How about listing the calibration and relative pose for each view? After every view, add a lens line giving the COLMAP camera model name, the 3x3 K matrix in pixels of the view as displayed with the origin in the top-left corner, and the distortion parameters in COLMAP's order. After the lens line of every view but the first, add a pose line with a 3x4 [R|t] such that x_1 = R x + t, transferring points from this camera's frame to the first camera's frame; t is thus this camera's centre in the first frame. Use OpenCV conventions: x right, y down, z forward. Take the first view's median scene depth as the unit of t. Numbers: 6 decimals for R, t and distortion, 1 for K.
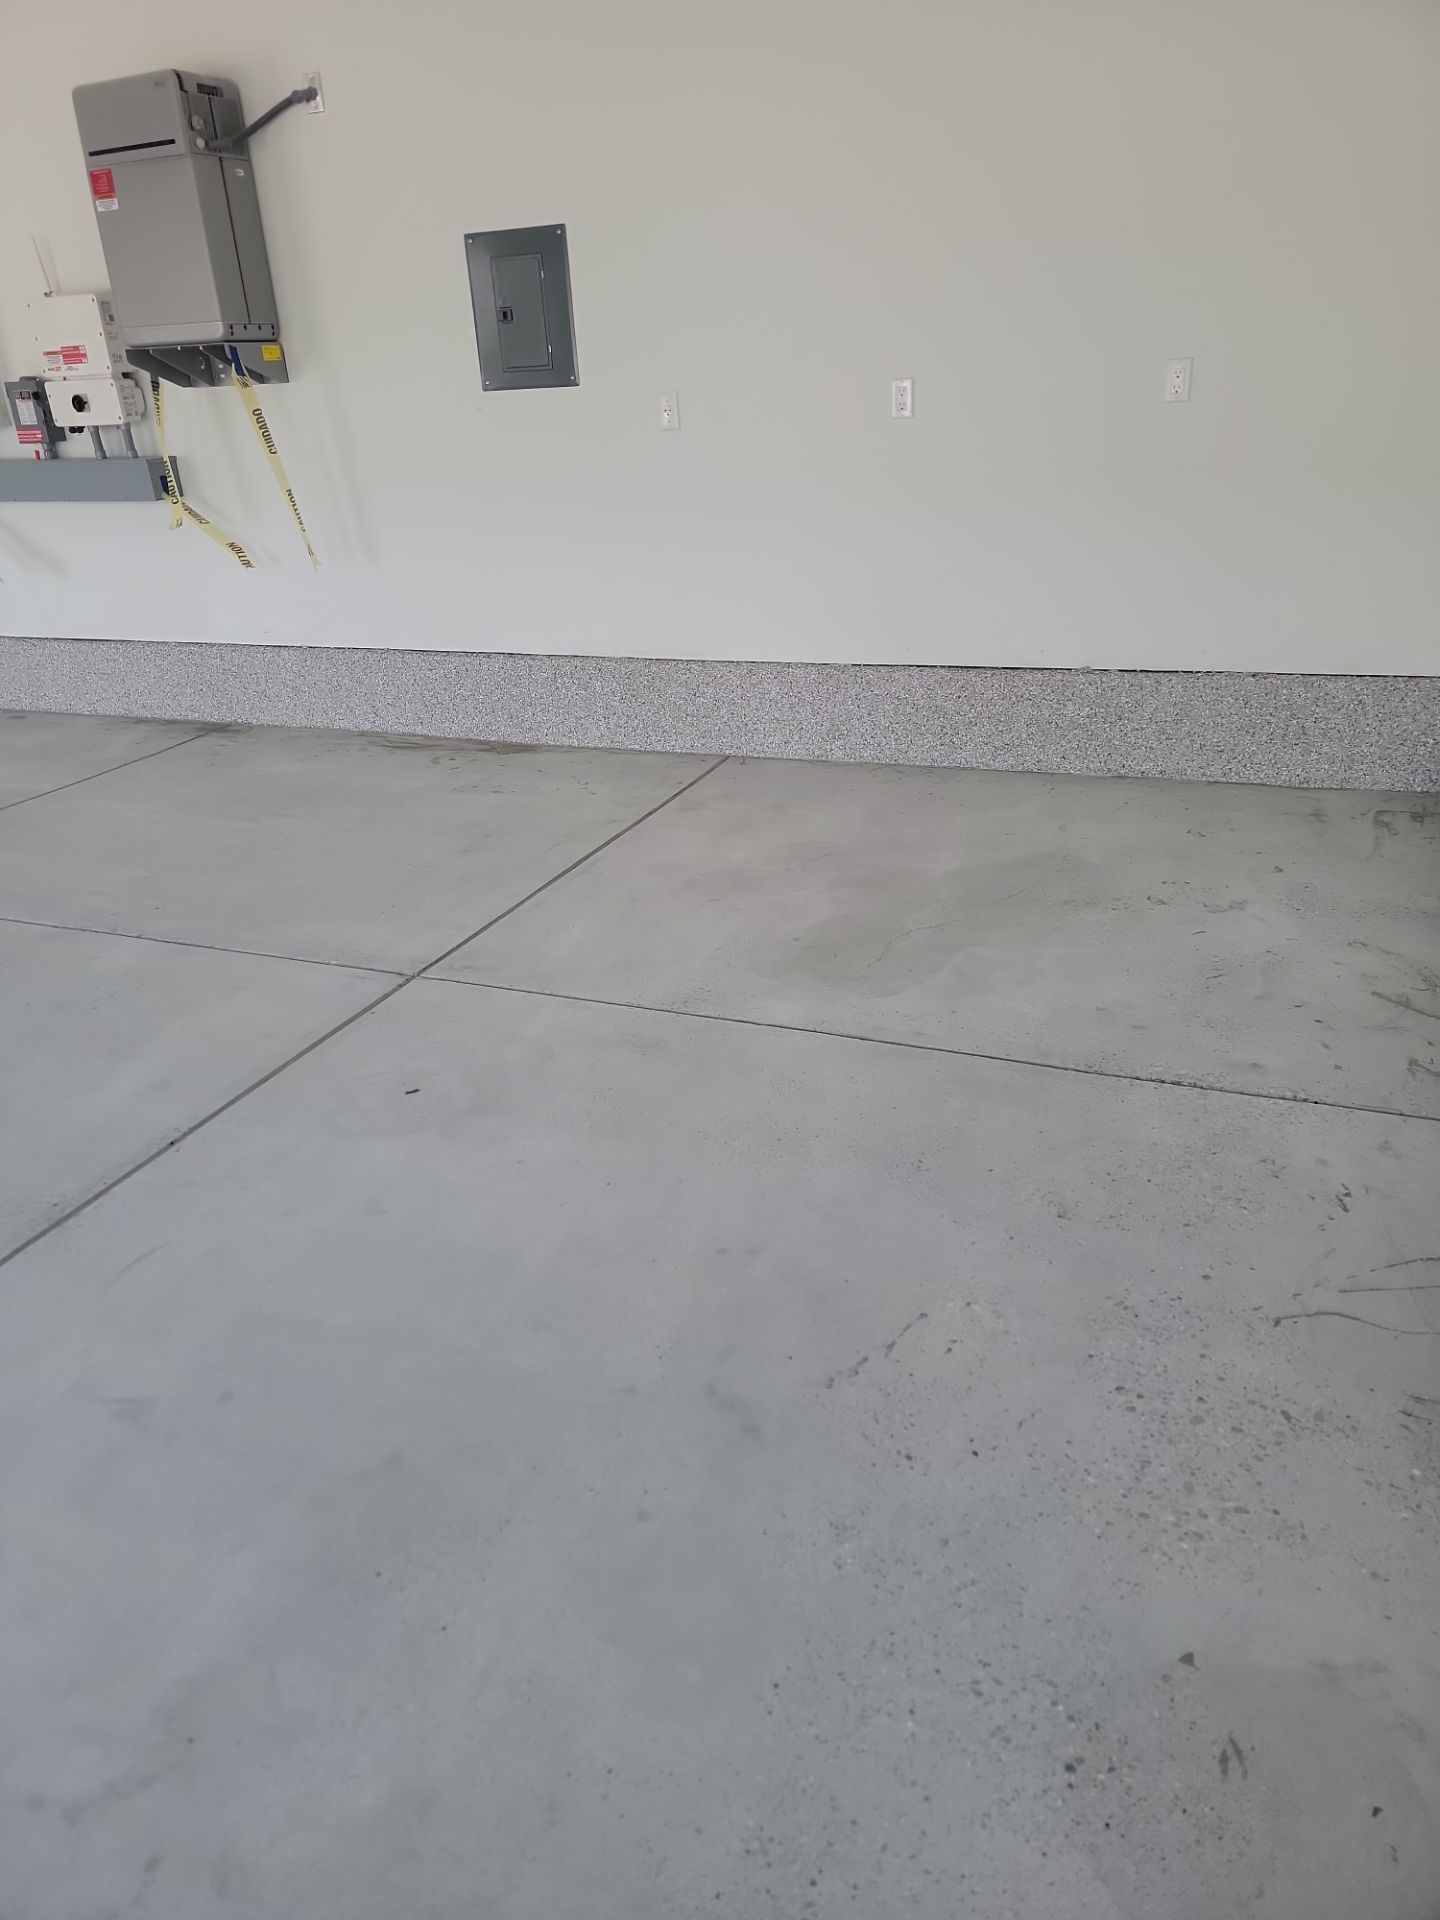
lens RADIAL K [[1349.7, 0, 713.7], [0, 1349.7, 933.1], [0, 0, 1]] dist [0.064691, -0.034724]
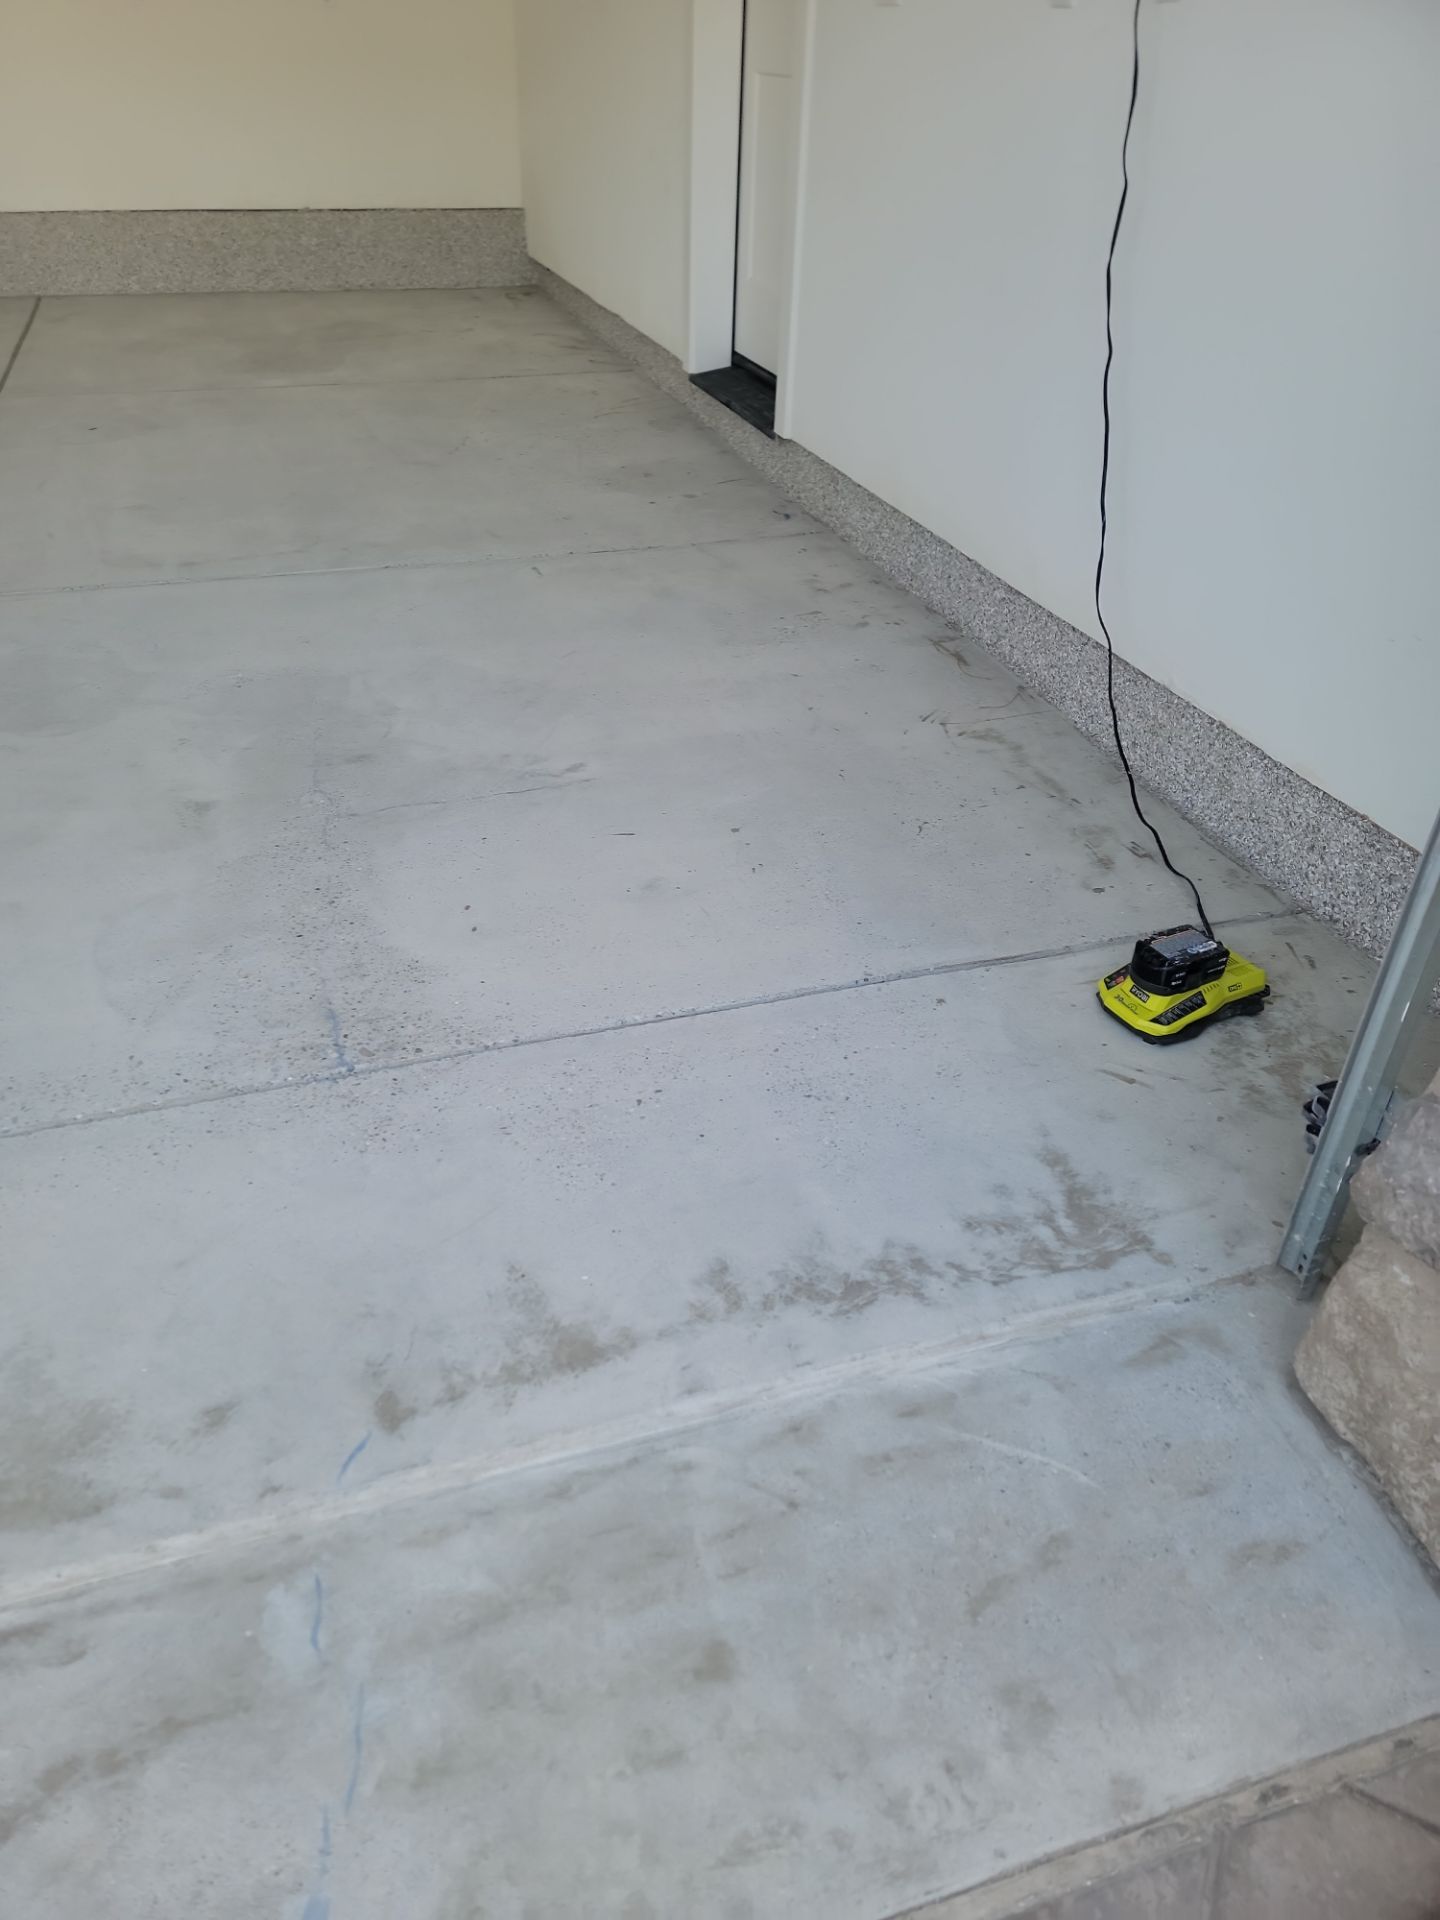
lens RADIAL K [[1325.6, 0, 696.6], [0, 1325.6, 959.0], [0, 0, 1]] dist [0.097150, -0.079623]
pose [[0.743867, -0.316335, 0.588722, -0.527357], [0.197132, 0.945550, 0.258986, 0.271125], [-0.638592, -0.076595, 0.765724, -0.454261]]
